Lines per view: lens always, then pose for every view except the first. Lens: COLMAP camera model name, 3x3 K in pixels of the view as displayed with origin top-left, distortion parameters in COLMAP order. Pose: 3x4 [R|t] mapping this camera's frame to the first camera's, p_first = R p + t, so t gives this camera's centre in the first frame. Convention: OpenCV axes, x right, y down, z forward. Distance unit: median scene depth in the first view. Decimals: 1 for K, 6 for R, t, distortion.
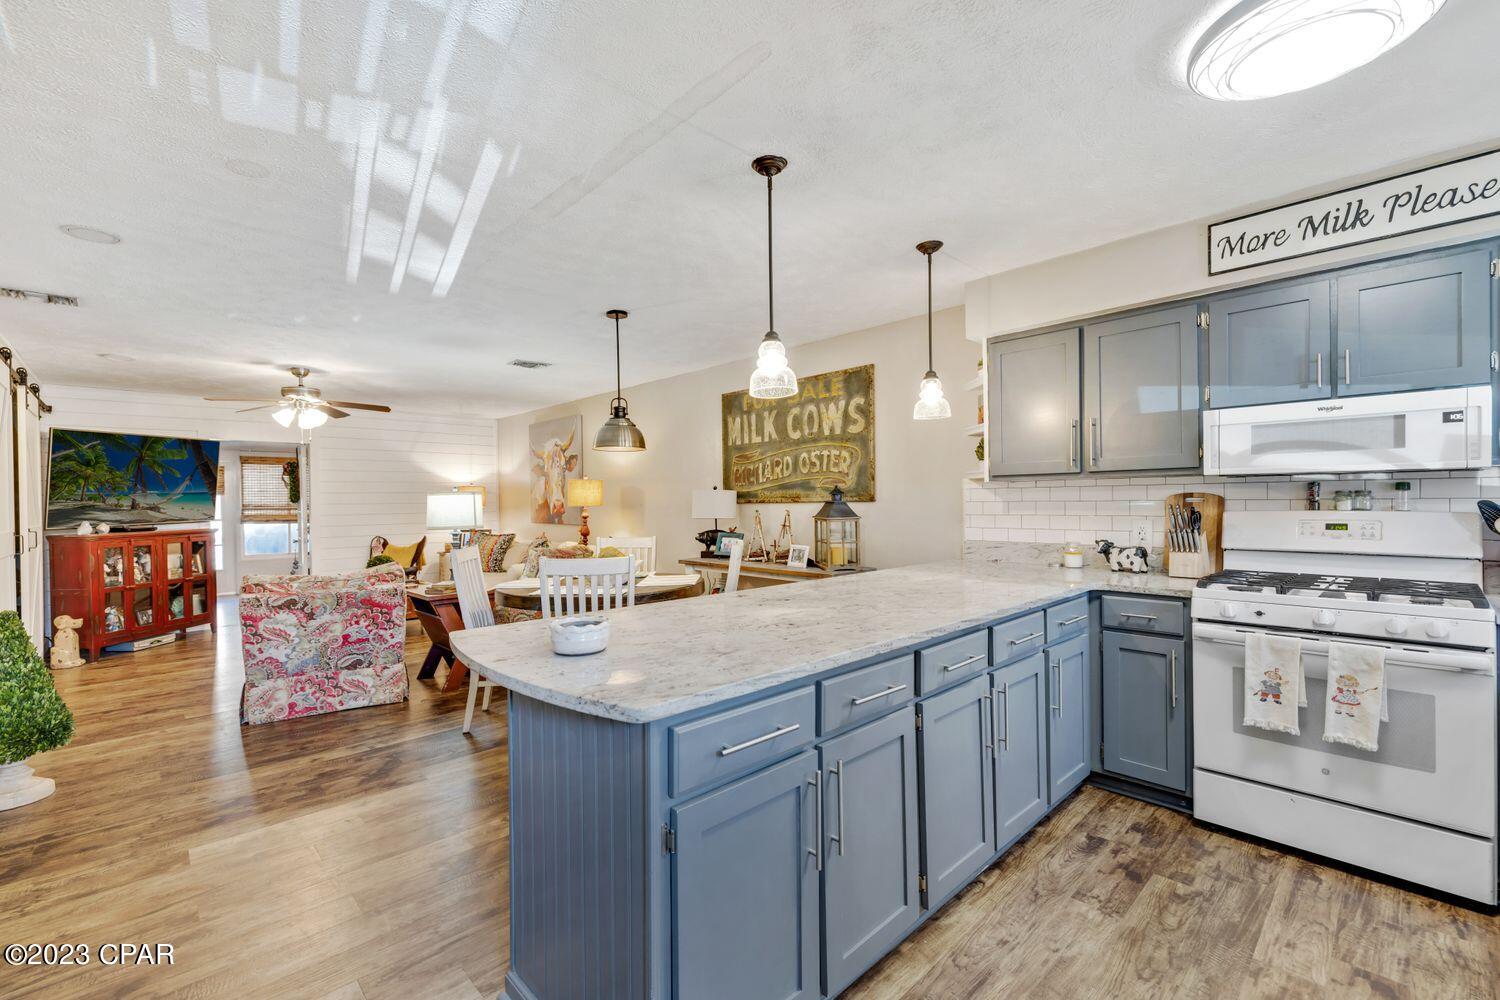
lens RADIAL K [[645.6, 0, 750.0], [0, 645.6, 500.0], [0, 0, 1]] dist [-0.002970, -0.000038]
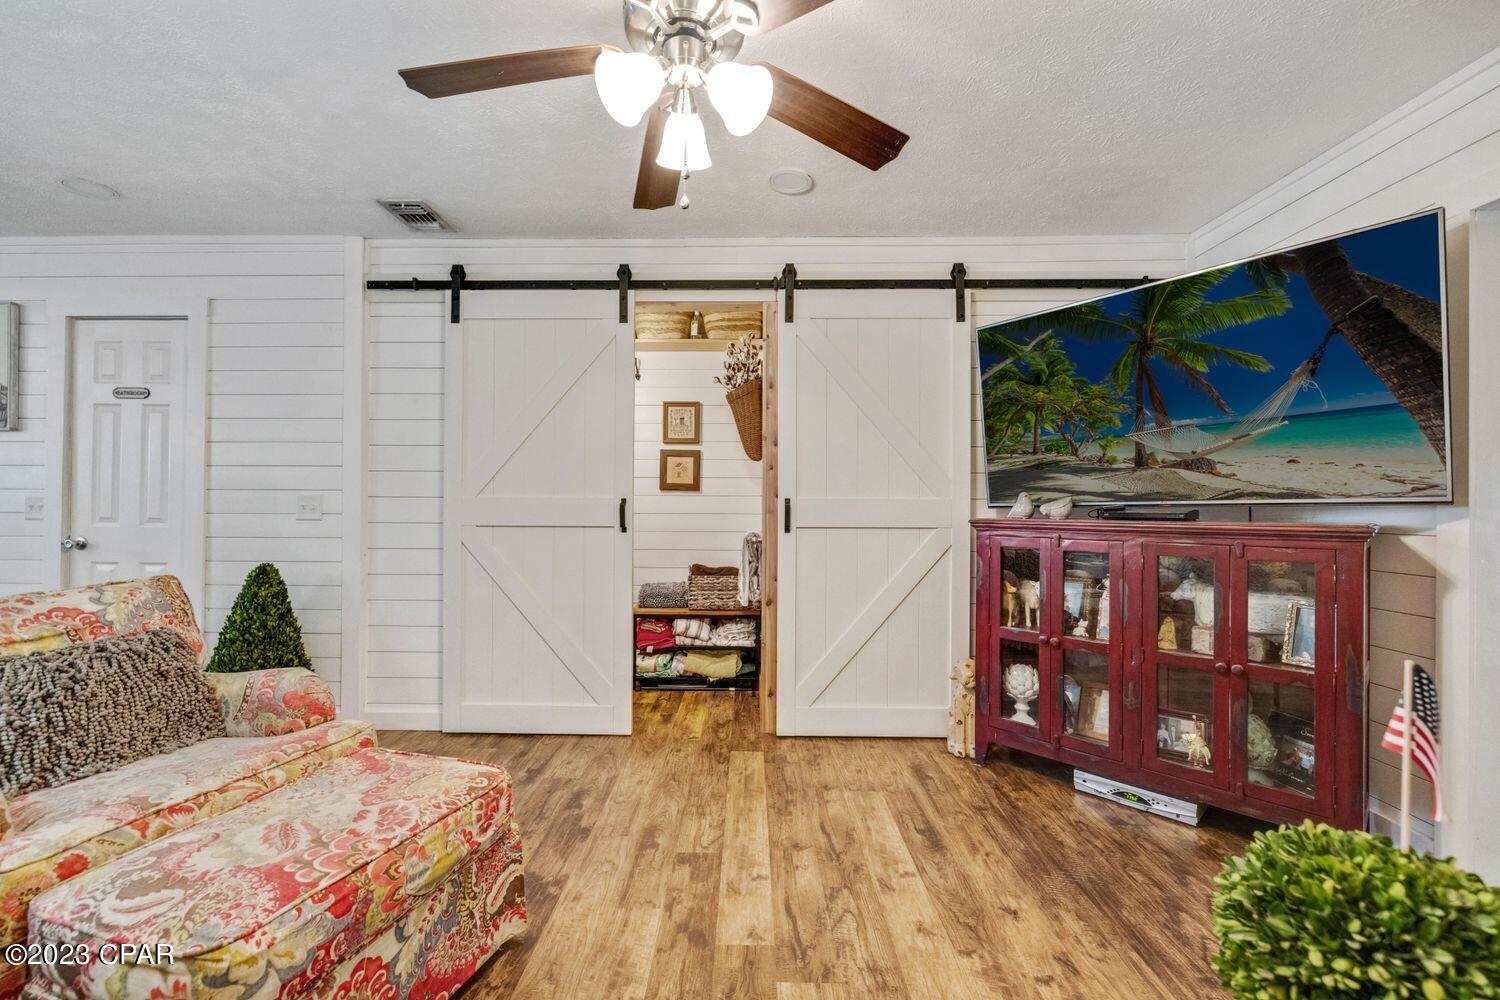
lens RADIAL K [[627.3, 0, 750.0], [0, 627.3, 500.0], [0, 0, 1]] dist [-0.000601, -0.000113]
pose [[-0.700919, 0.003674, -0.713231, -0.909356], [0.002134, 0.999993, 0.003054, 0.064629], [0.713237, 0.000618, -0.700922, 2.094066]]
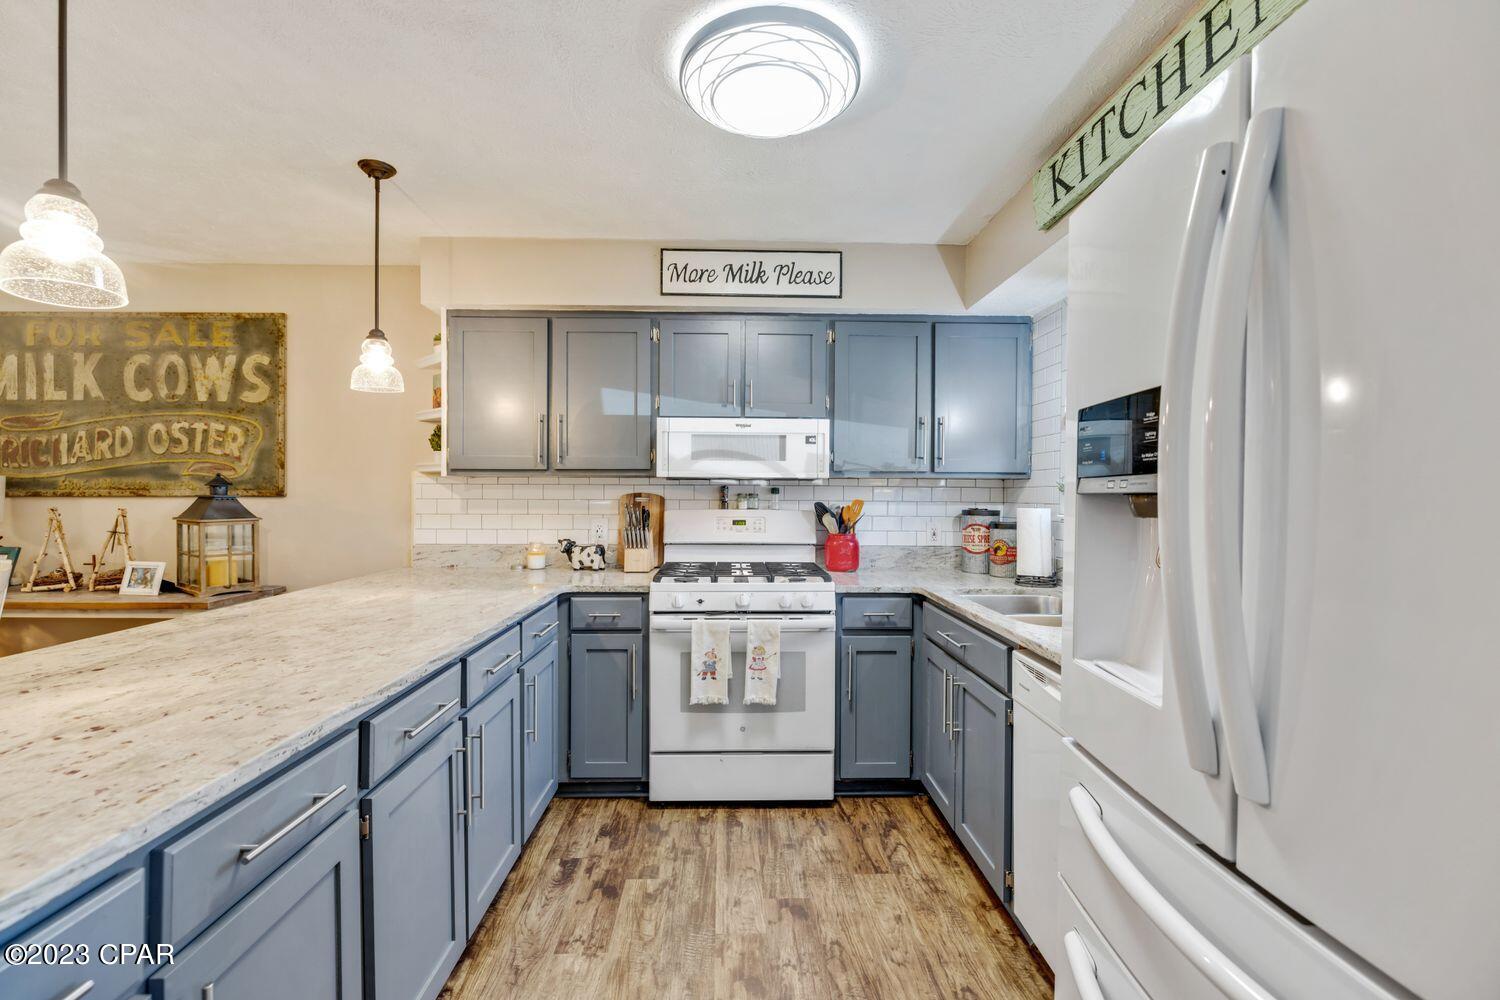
lens RADIAL K [[633.5, 0, 746.8], [0, 633.5, 498.4], [0, 0, 1]] dist [0.001410, -0.000215]
pose [[0.679184, 0.010948, 0.733886, 0.025041], [-0.013279, 0.999908, -0.002628, -0.001582], [-0.733847, -0.007961, 0.679268, 0.151882]]
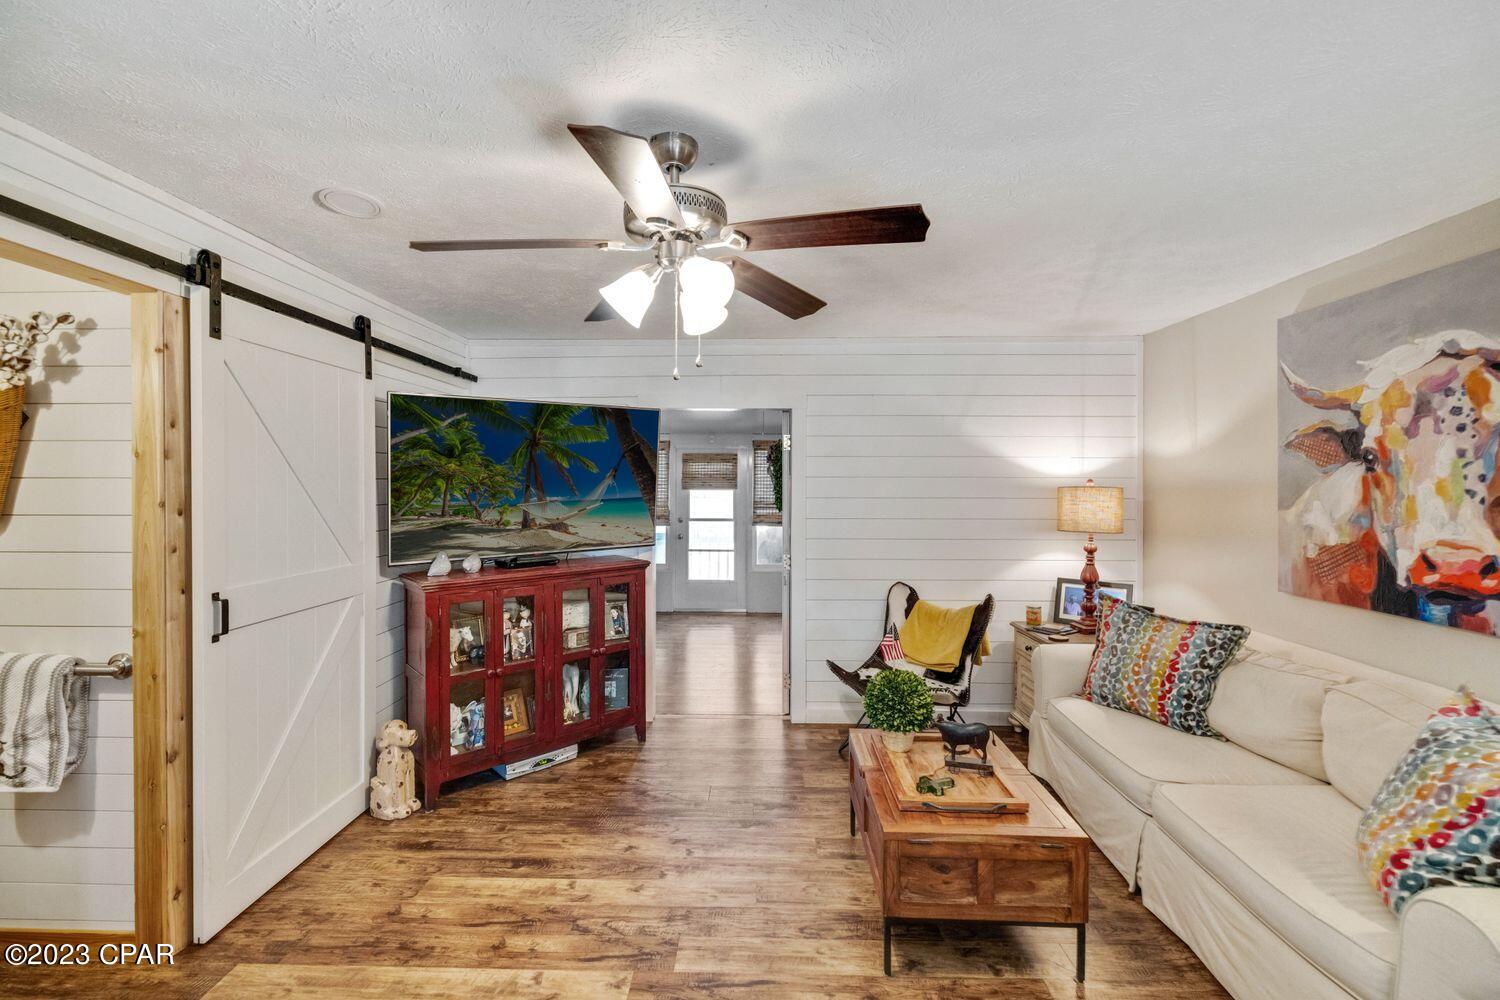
lens RADIAL K [[628.9, 0, 731.0], [0, 628.9, 490.7], [0, 0, 1]] dist [-0.001592, -0.000086]
pose [[0.693164, 0.020392, -0.720491, -0.777277], [-0.010872, 0.999782, 0.017837, -0.061935], [0.720698, -0.004530, 0.693235, 1.391699]]
